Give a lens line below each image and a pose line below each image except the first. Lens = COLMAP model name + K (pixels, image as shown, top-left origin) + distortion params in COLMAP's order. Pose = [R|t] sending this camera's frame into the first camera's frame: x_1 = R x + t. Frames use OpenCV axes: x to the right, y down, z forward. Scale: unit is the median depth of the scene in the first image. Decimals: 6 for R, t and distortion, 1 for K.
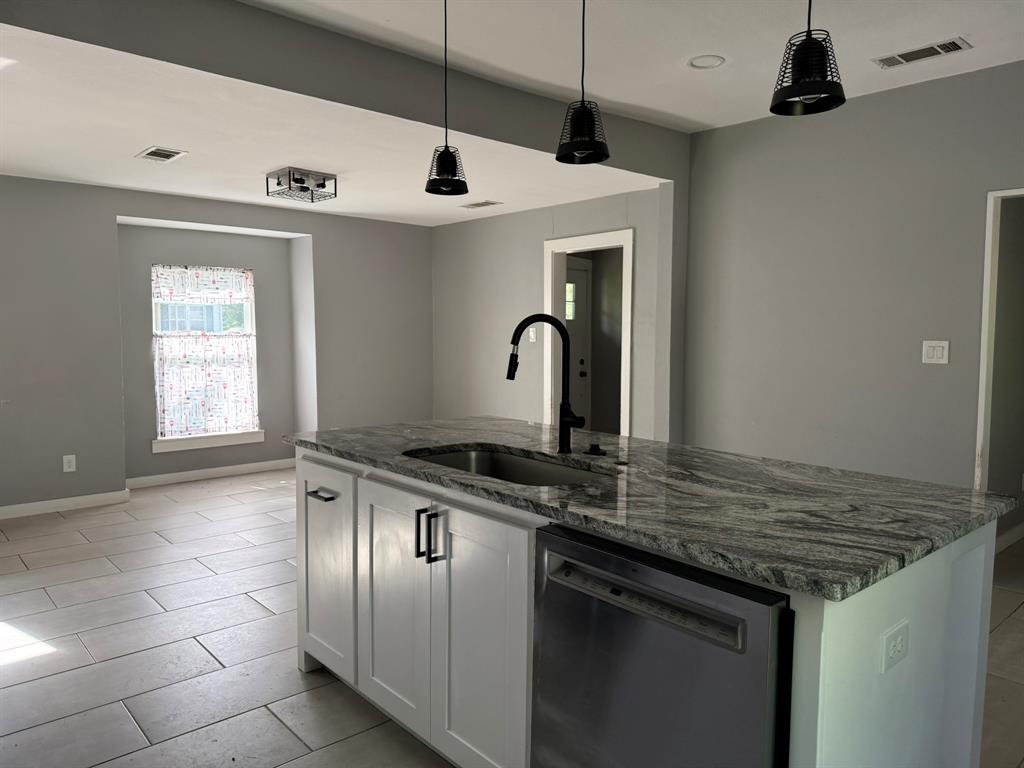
lens RADIAL K [[716.5, 0, 513.2], [0, 716.5, 383.0], [0, 0, 1]] dist [0.007033, 0.000551]
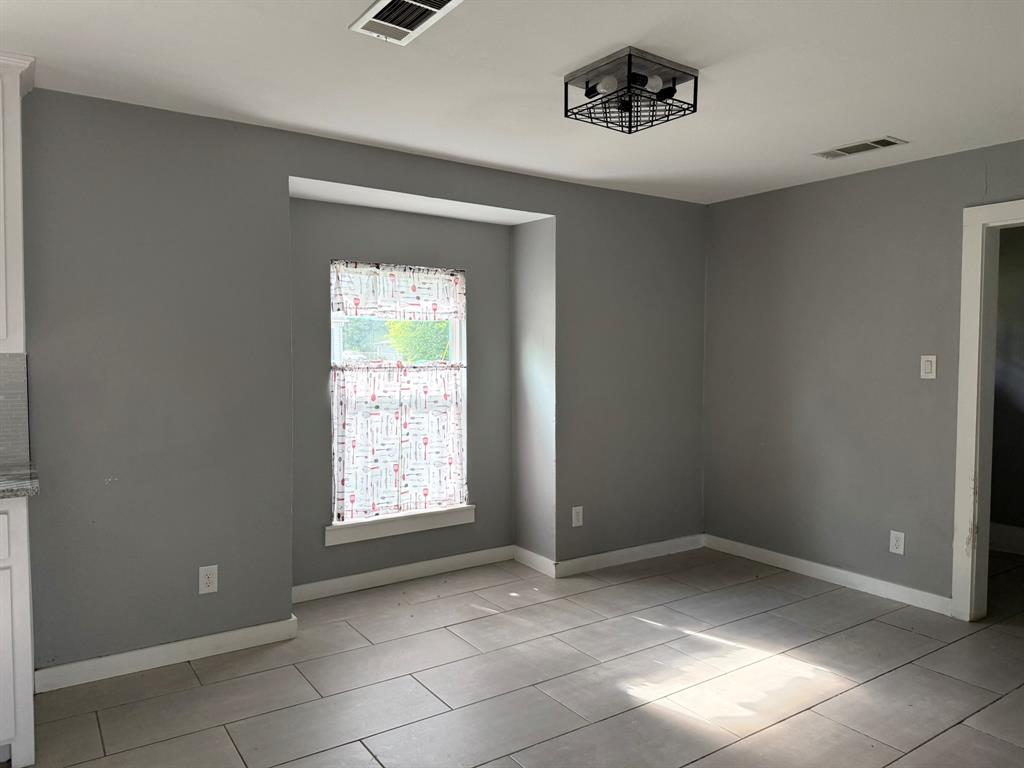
lens RADIAL K [[709.7, 0, 512.0], [0, 709.7, 384.0], [0, 0, 1]] dist [0.148230, -0.117460]
pose [[0.991515, 0.006743, -0.129820, -0.239588], [-0.010874, 0.999456, -0.031136, -0.030750], [0.129539, 0.032284, 0.991049, 0.350479]]
